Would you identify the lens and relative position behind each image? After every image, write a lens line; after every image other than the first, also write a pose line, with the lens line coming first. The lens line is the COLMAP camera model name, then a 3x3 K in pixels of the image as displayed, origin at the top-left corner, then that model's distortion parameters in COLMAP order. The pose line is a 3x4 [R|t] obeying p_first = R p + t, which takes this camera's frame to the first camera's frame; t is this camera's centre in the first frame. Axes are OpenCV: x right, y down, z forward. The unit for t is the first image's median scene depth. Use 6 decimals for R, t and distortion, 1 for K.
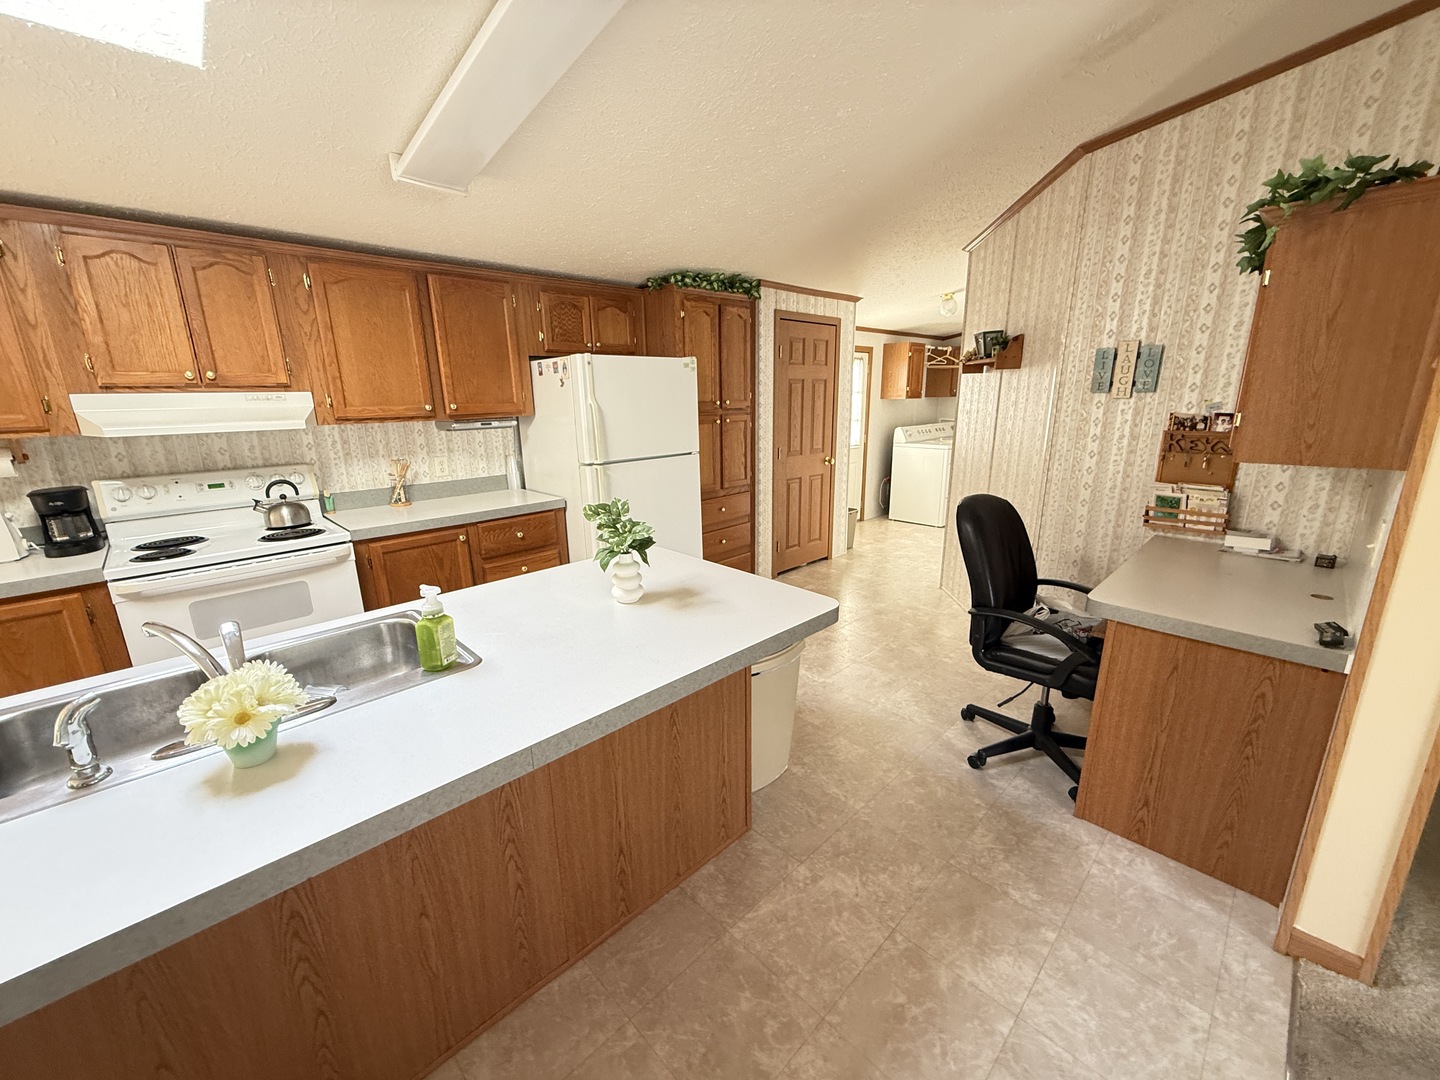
lens RADIAL K [[572.1, 0, 715.8], [0, 572.1, 539.4], [0, 0, 1]] dist [-0.000417, -0.000032]
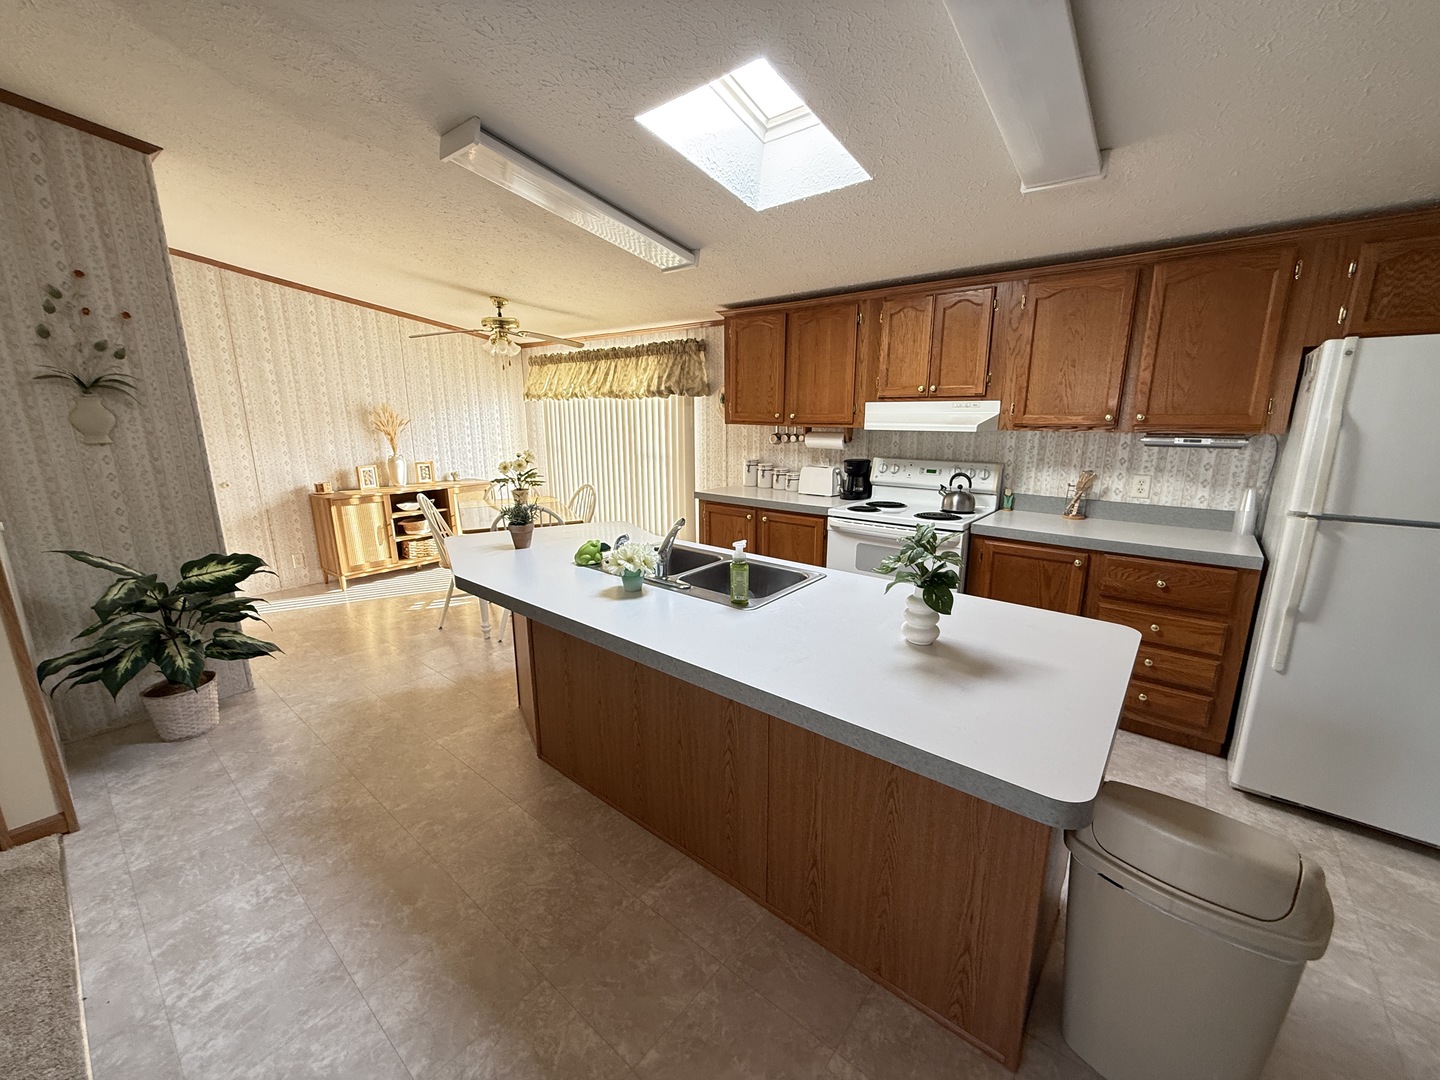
lens RADIAL K [[572.1, 0, 715.8], [0, 572.1, 539.4], [0, 0, 1]] dist [-0.000417, -0.000032]
pose [[0.106683, 0.233598, -0.966463, 0.388679], [-0.244666, 0.948290, 0.202198, -0.088437], [0.963720, 0.214890, 0.158320, 0.335911]]
